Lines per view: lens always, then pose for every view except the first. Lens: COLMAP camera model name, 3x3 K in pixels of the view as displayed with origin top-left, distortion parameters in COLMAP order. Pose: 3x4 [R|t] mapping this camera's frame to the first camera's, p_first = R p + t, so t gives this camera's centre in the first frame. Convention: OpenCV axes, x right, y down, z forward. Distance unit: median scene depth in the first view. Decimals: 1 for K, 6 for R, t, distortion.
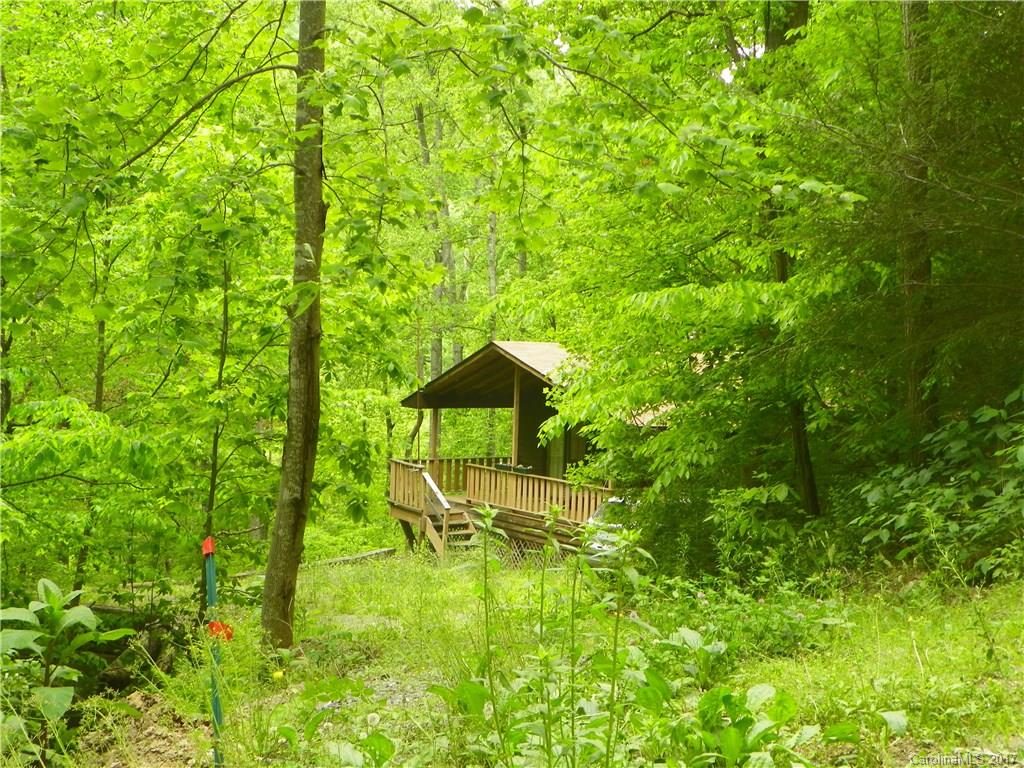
lens RADIAL K [[1431.8, 0, 512.0], [0, 1431.8, 384.0], [0, 0, 1]] dist [0.032920, 0.026091]
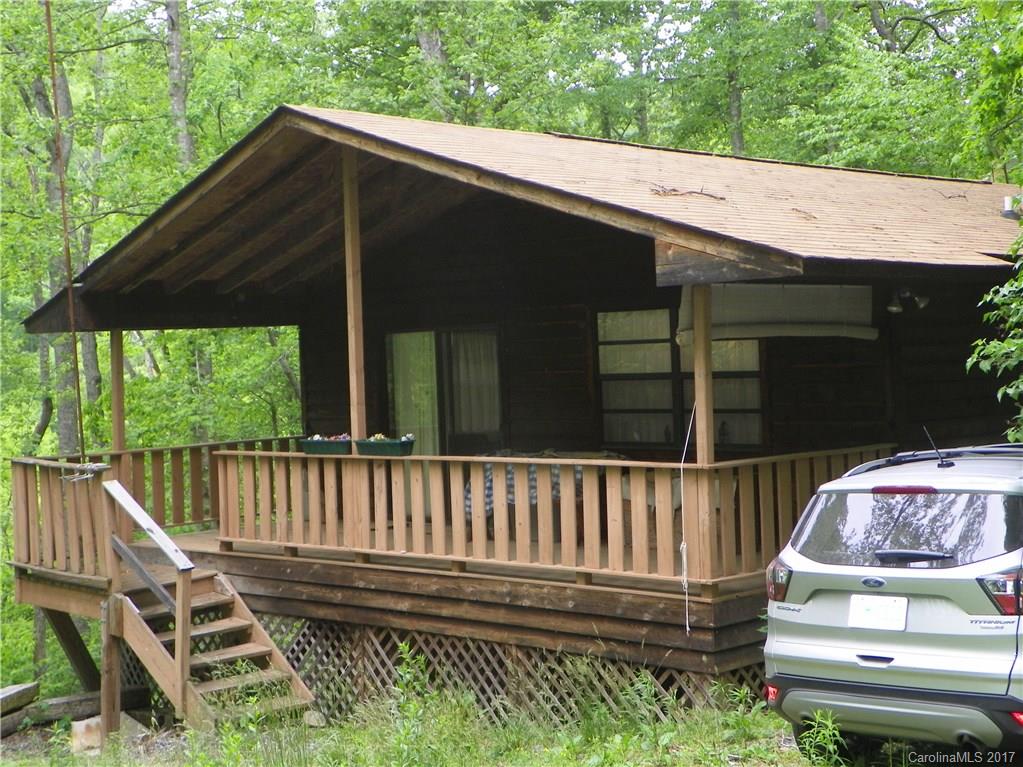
lens RADIAL K [[1430.4, 0, 511.5], [0, 1430.4, 383.5], [0, 0, 1]] dist [0.032920, 0.026091]
pose [[0.958722, -0.069064, 0.275830, -0.062006], [0.074707, 0.997155, -0.009991, 0.047780], [-0.274356, 0.030185, 0.961154, 0.603292]]
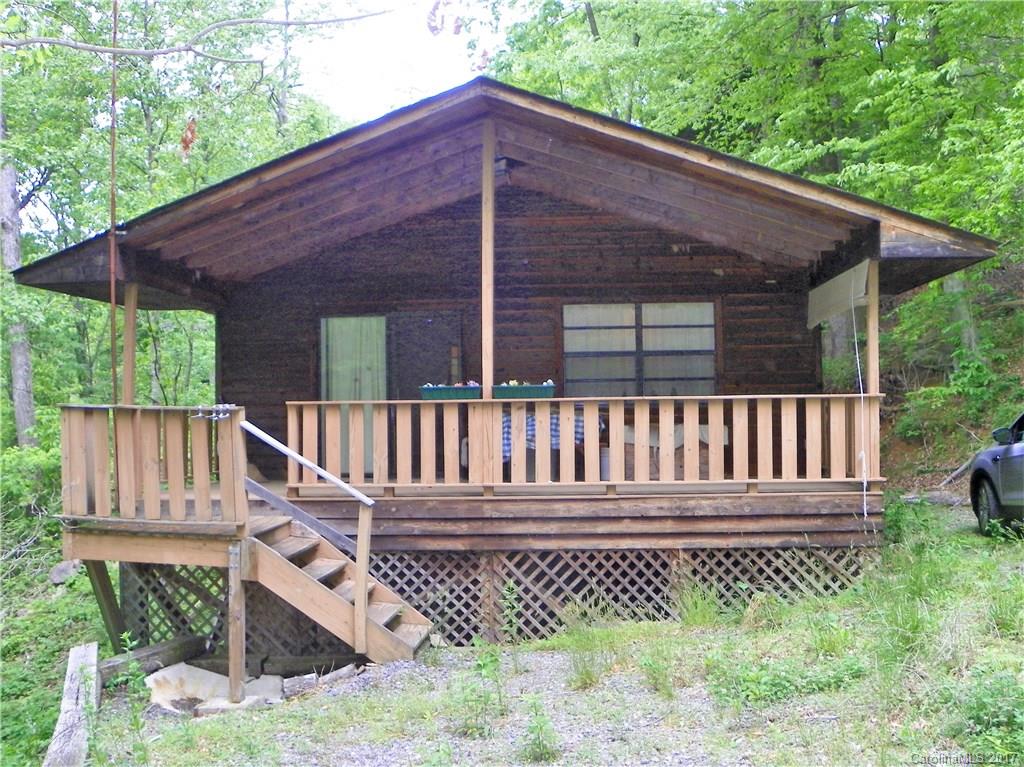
lens RADIAL K [[856.3, 0, 512.0], [0, 856.3, 383.5], [0, 0, 1]] dist [-0.134117, 0.002933]
pose [[0.603293, -0.013335, 0.797408, -0.193968], [0.057243, 0.998005, -0.026618, 0.062189], [-0.795462, 0.061704, 0.602853, 0.817907]]
